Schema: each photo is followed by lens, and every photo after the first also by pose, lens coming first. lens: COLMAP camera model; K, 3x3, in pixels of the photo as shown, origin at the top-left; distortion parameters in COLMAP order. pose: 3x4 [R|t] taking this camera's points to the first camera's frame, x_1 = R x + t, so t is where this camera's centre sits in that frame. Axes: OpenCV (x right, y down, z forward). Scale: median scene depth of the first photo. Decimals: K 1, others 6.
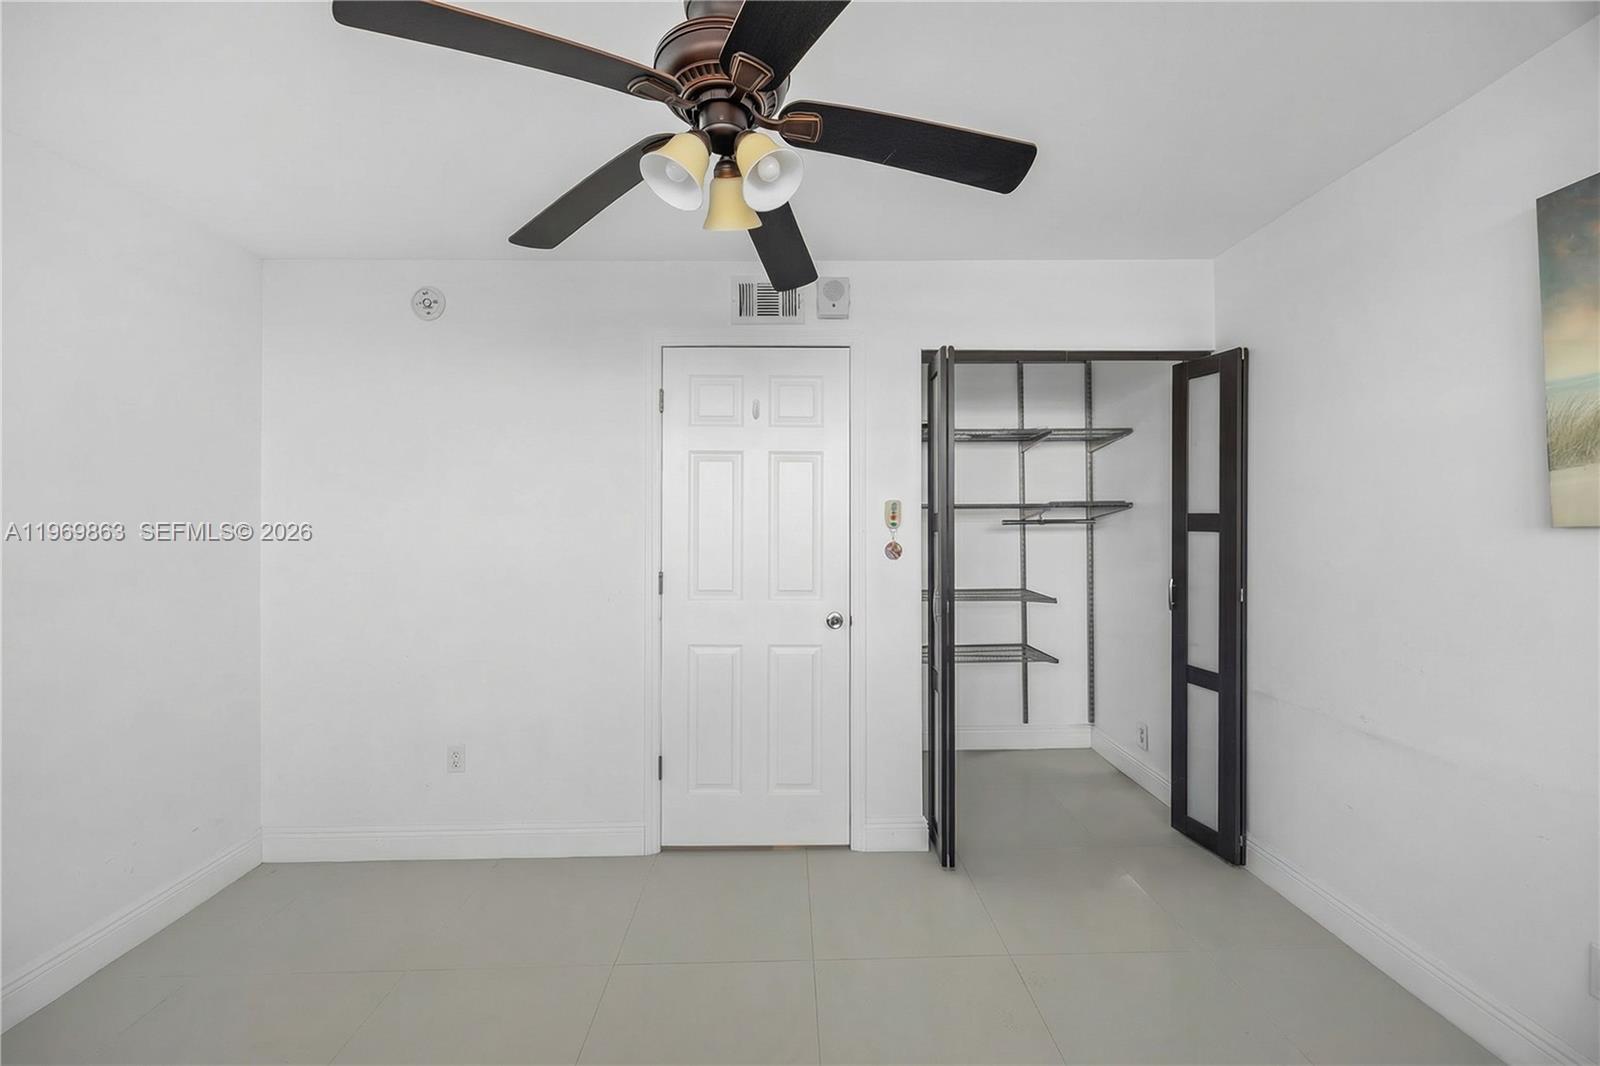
lens RADIAL K [[622.3, 0, 799.4], [0, 622.3, 497.1], [0, 0, 1]] dist [-0.003665, -0.000167]
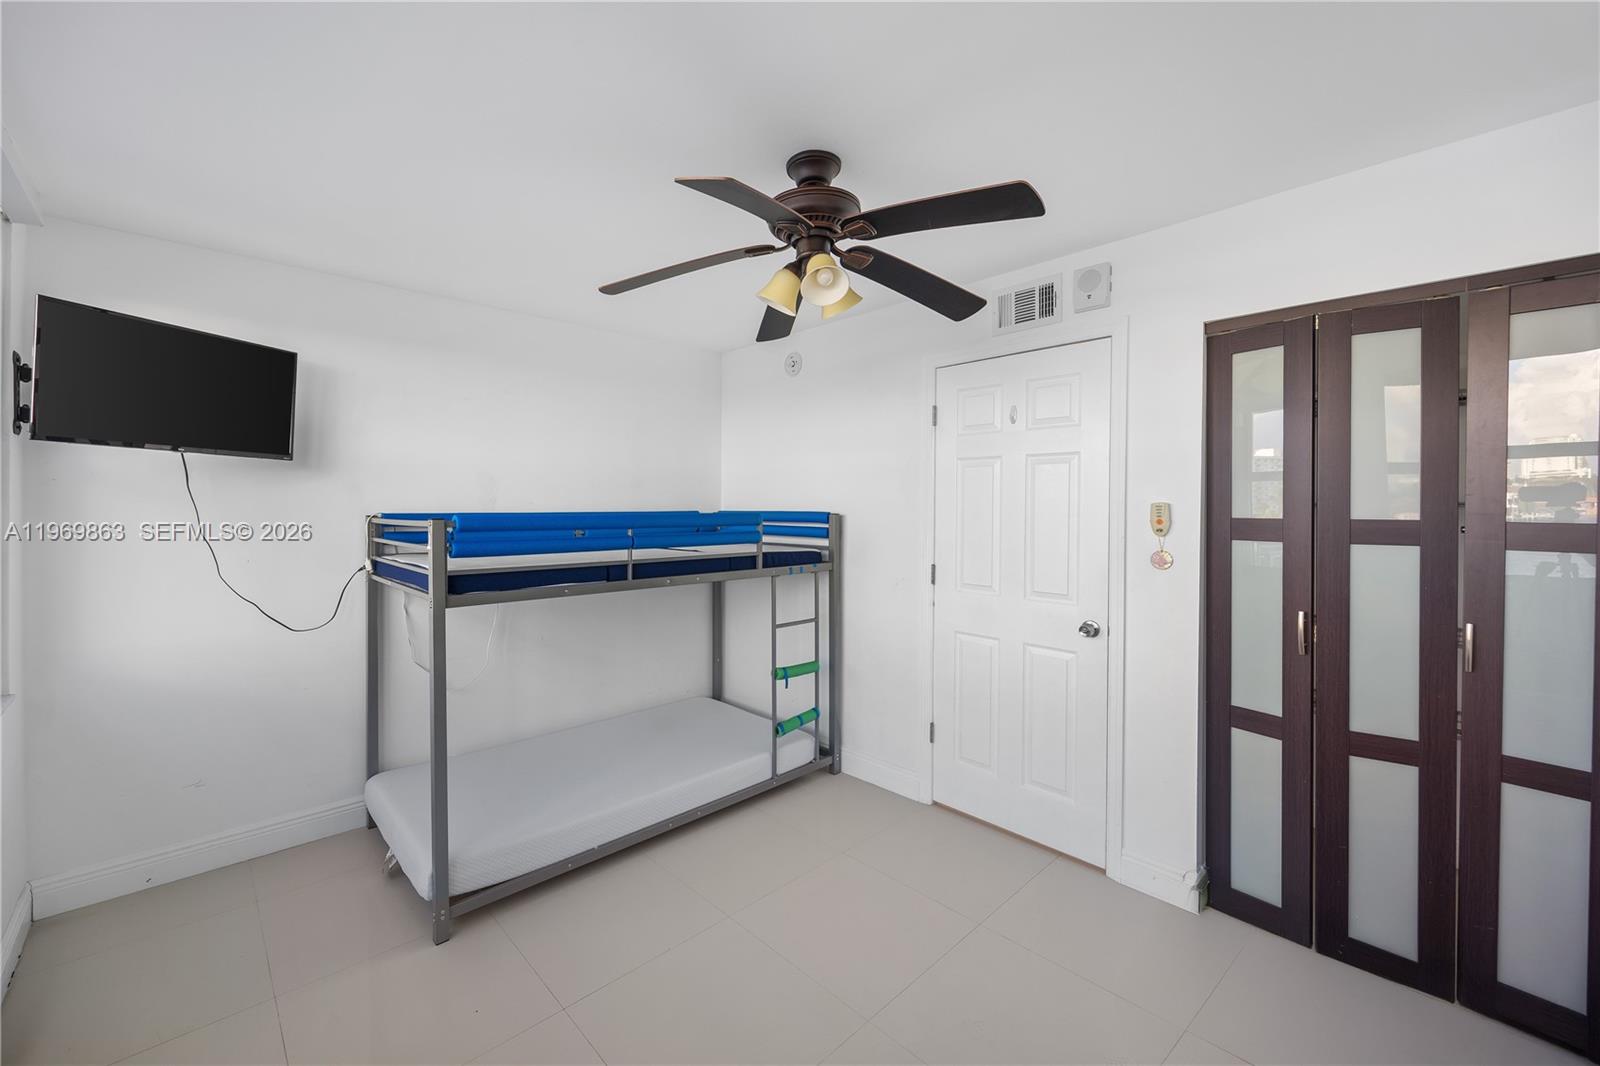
lens RADIAL K [[622.3, 0, 767.2], [0, 622.3, 508.9], [0, 0, 1]] dist [-0.003665, -0.000167]
pose [[0.670628, 0.006432, -0.741766, 0.427515], [0.004421, 0.999910, 0.012668, 0.000741], [0.741781, -0.011775, 0.670539, -0.001692]]
